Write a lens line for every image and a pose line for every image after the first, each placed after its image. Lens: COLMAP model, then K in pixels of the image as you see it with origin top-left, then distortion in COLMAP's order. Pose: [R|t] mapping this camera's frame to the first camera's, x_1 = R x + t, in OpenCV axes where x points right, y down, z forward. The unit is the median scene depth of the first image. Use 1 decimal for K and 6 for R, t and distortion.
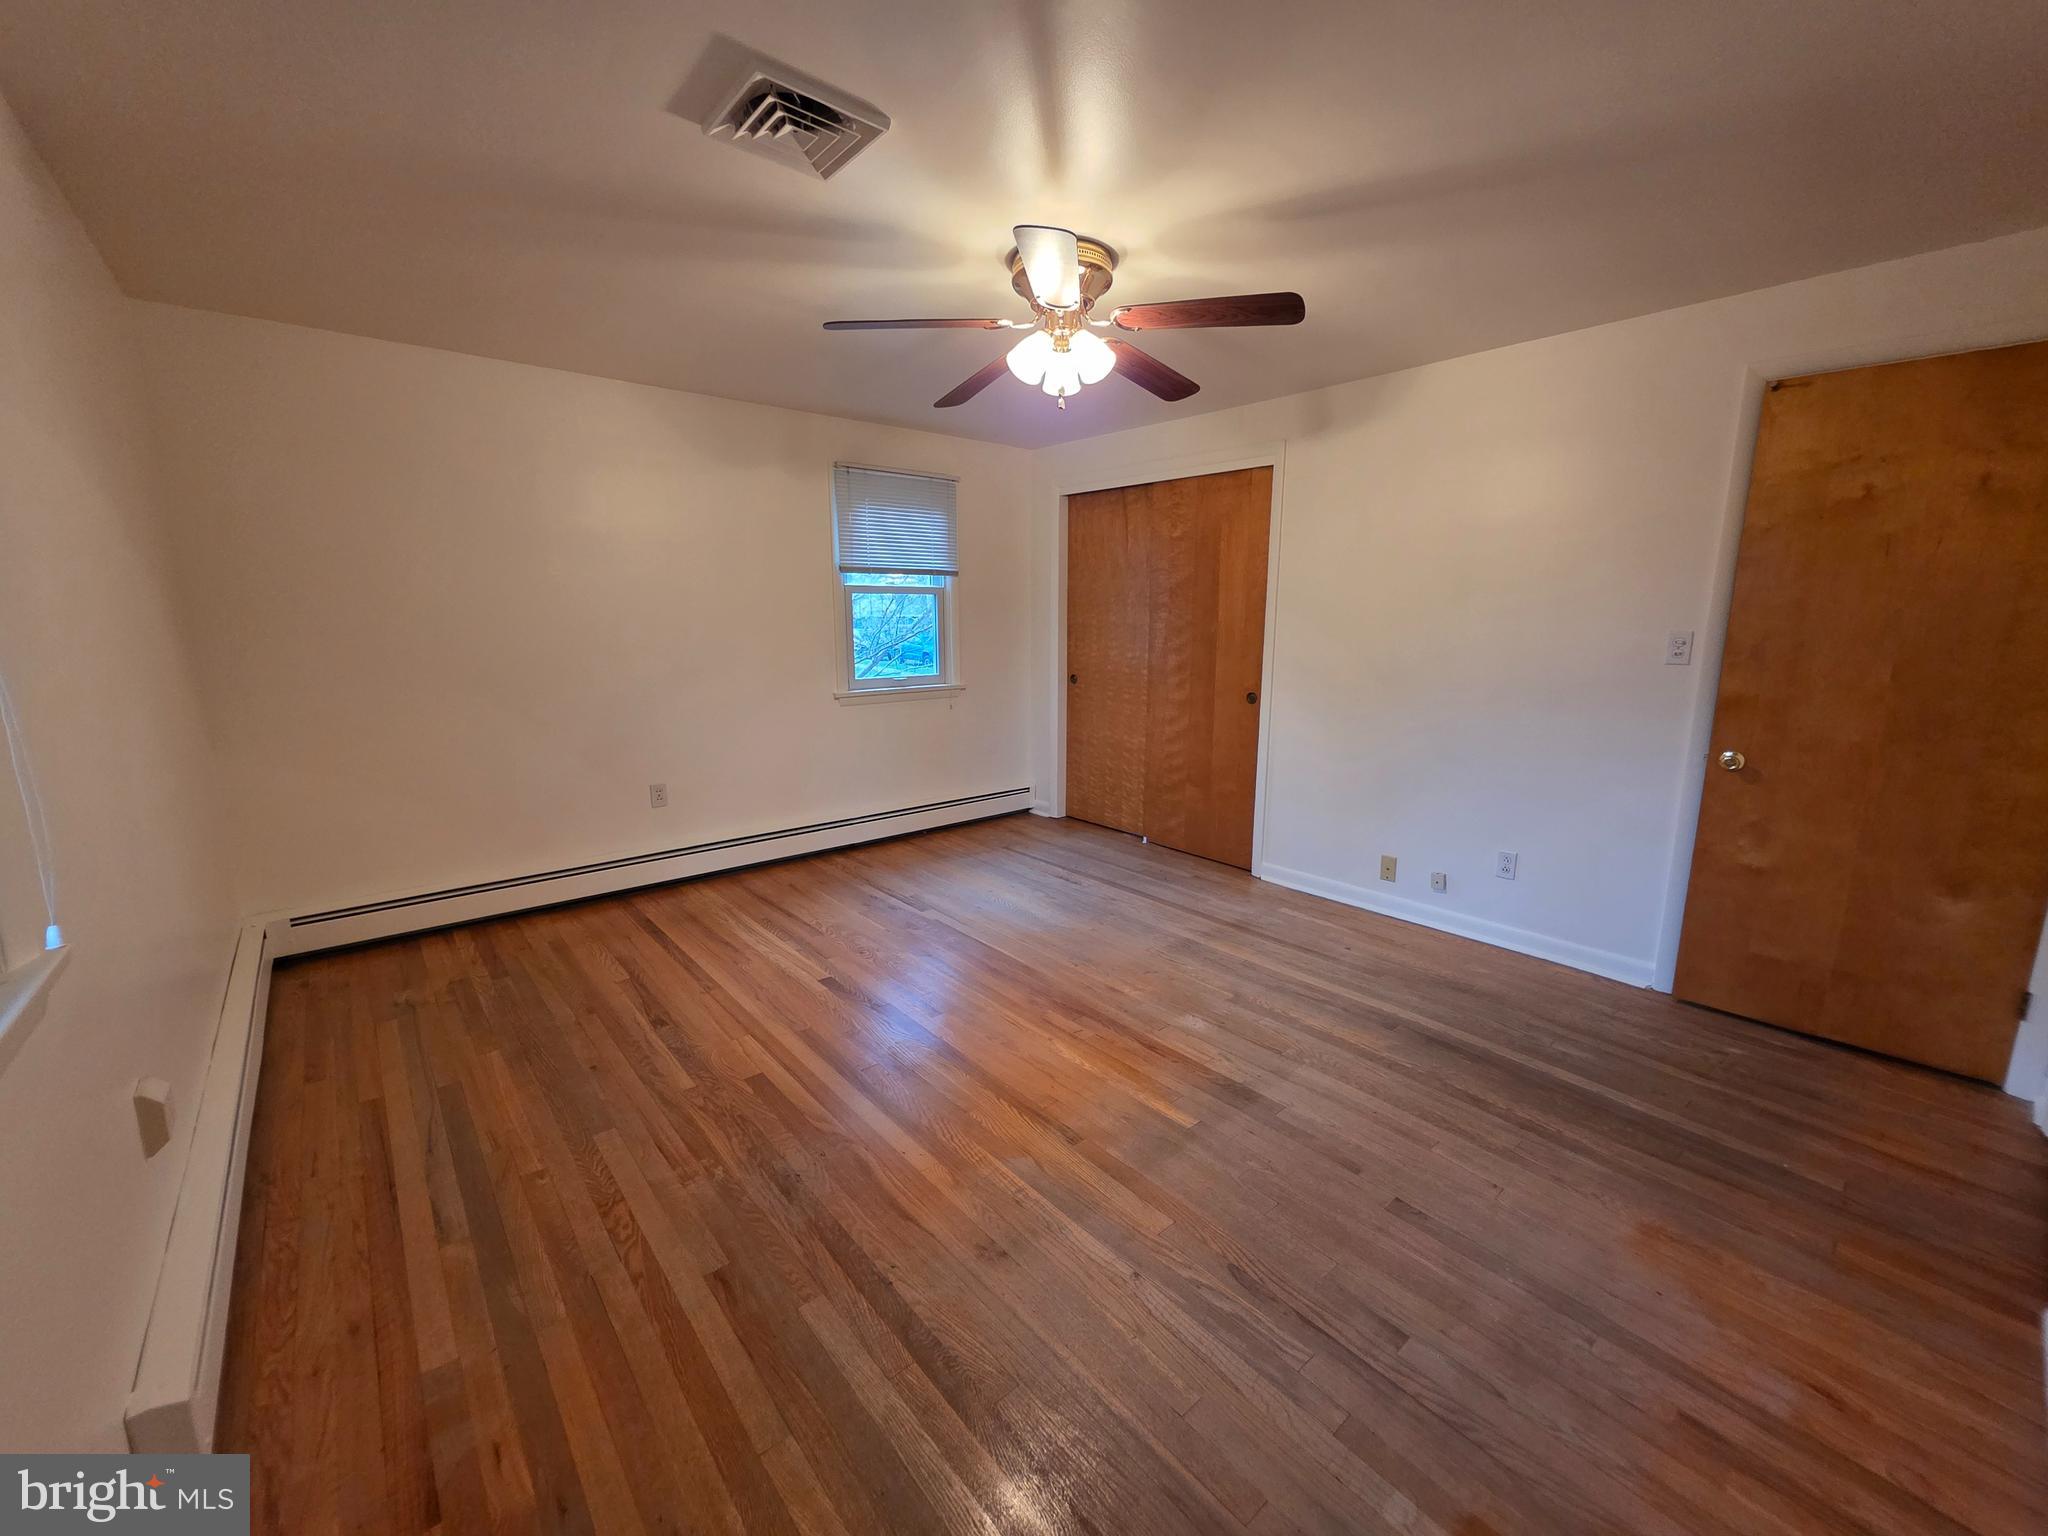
lens RADIAL K [[812.1, 0, 1029.9], [0, 812.1, 762.8], [0, 0, 1]] dist [0.002113, -0.000174]
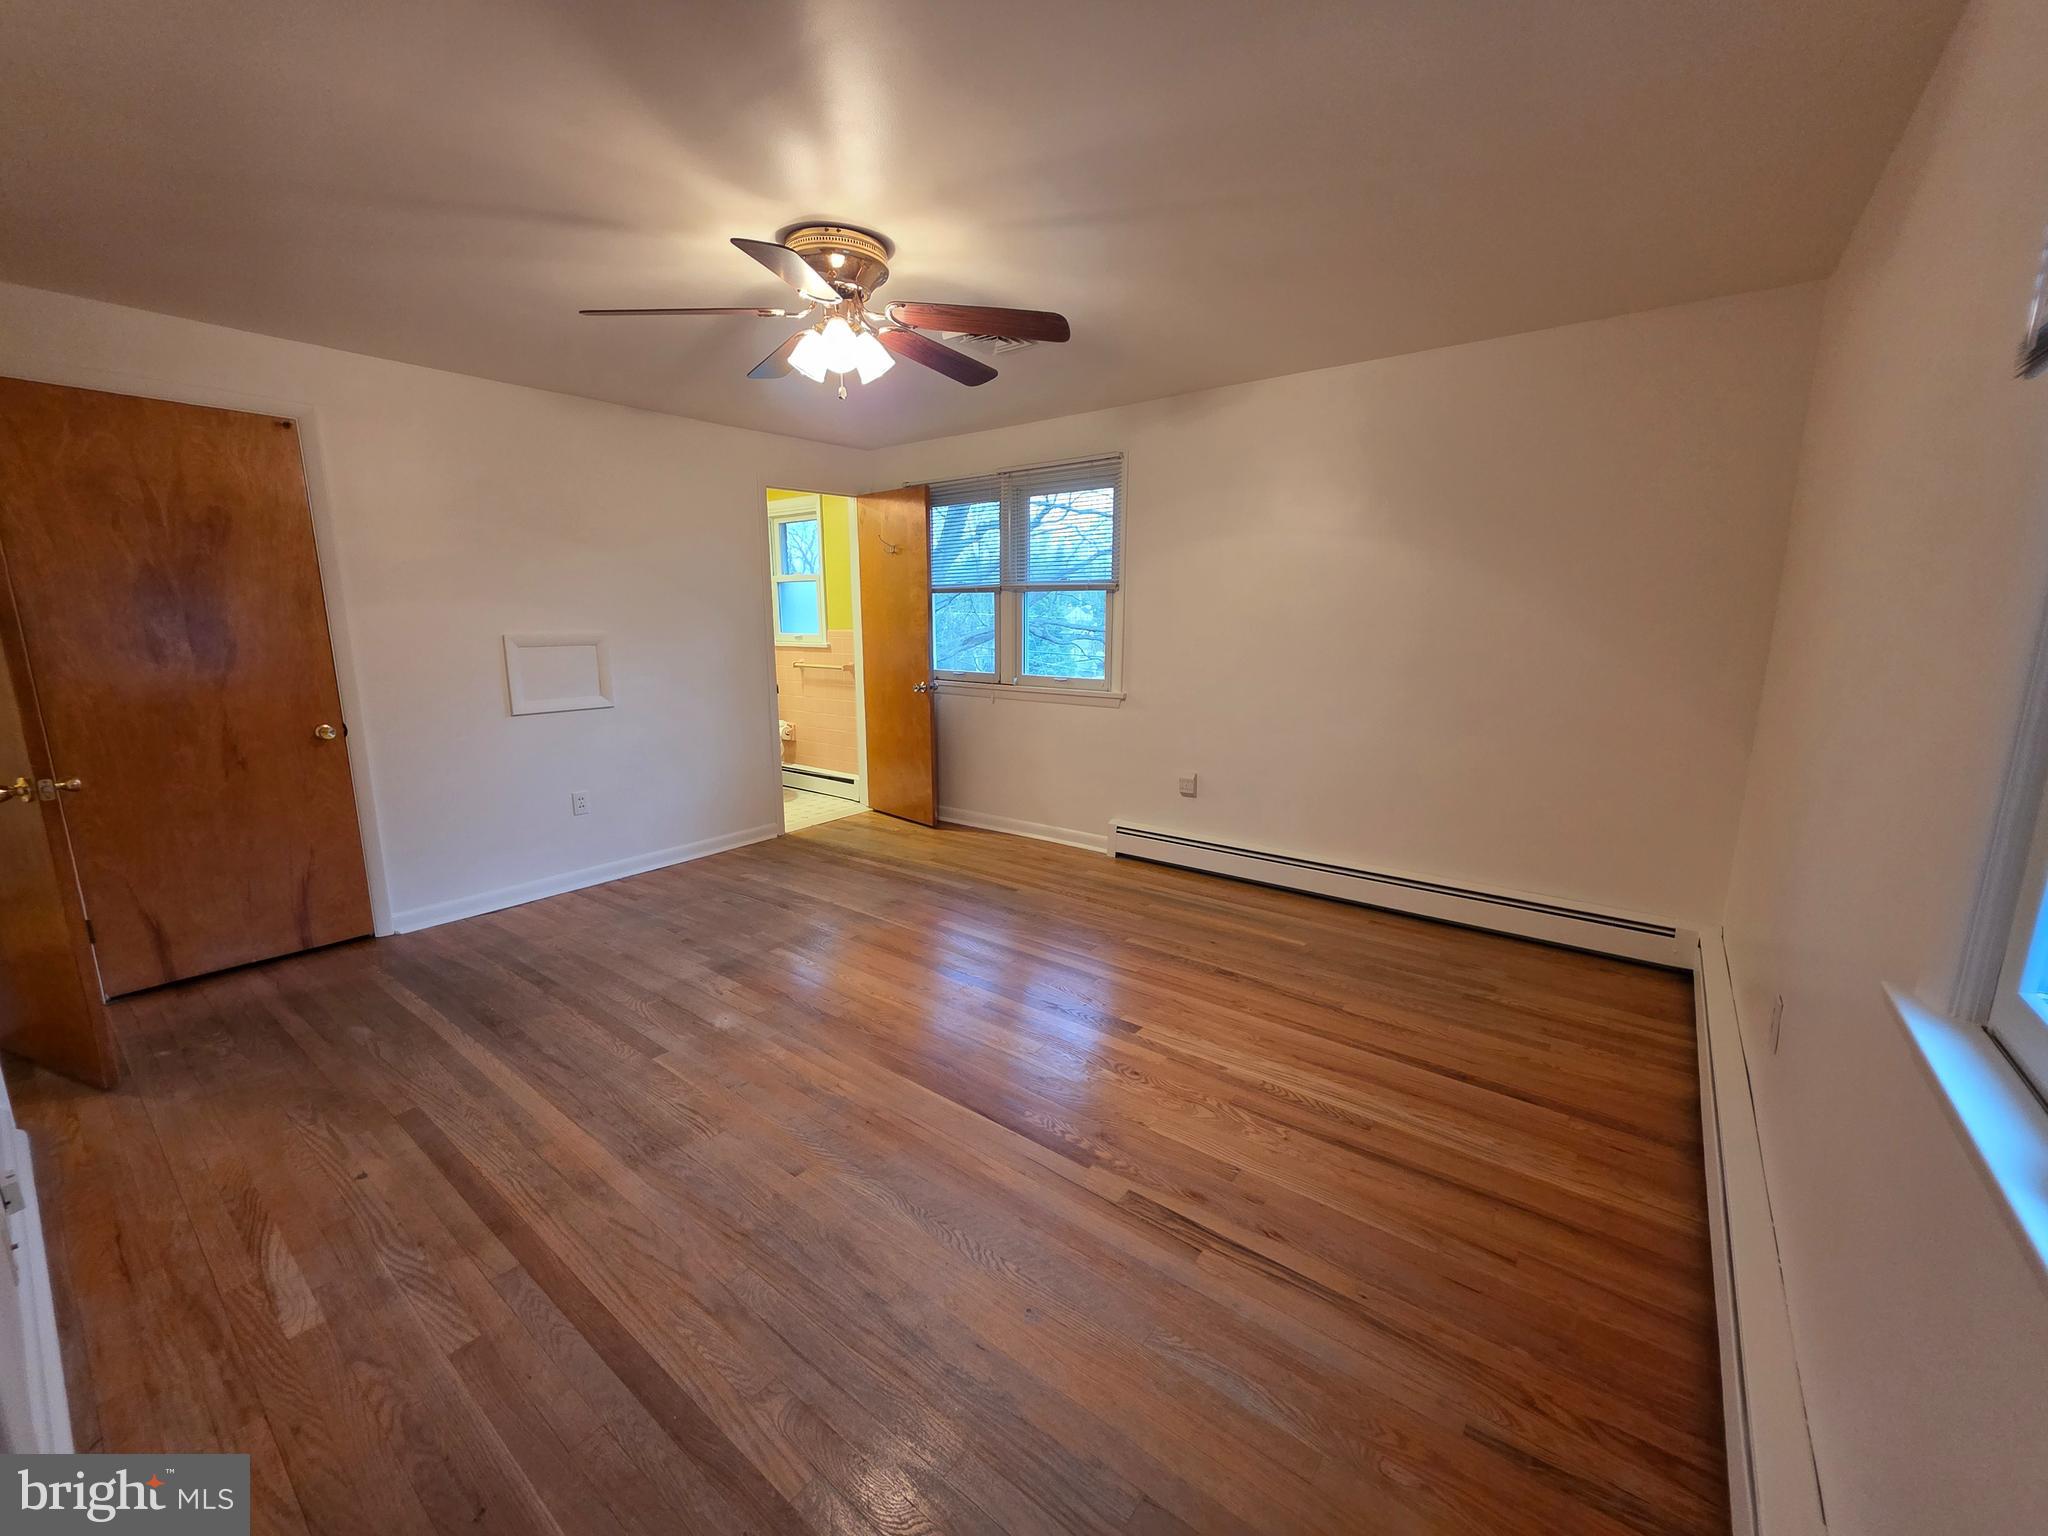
lens RADIAL K [[812.1, 0, 1029.9], [0, 812.1, 762.8], [0, 0, 1]] dist [0.002113, -0.000174]
pose [[-0.975793, 0.039586, -0.215084, 0.034690], [-0.040432, 0.933874, 0.355310, -0.302358], [0.214926, 0.355405, -0.909667, 1.649031]]
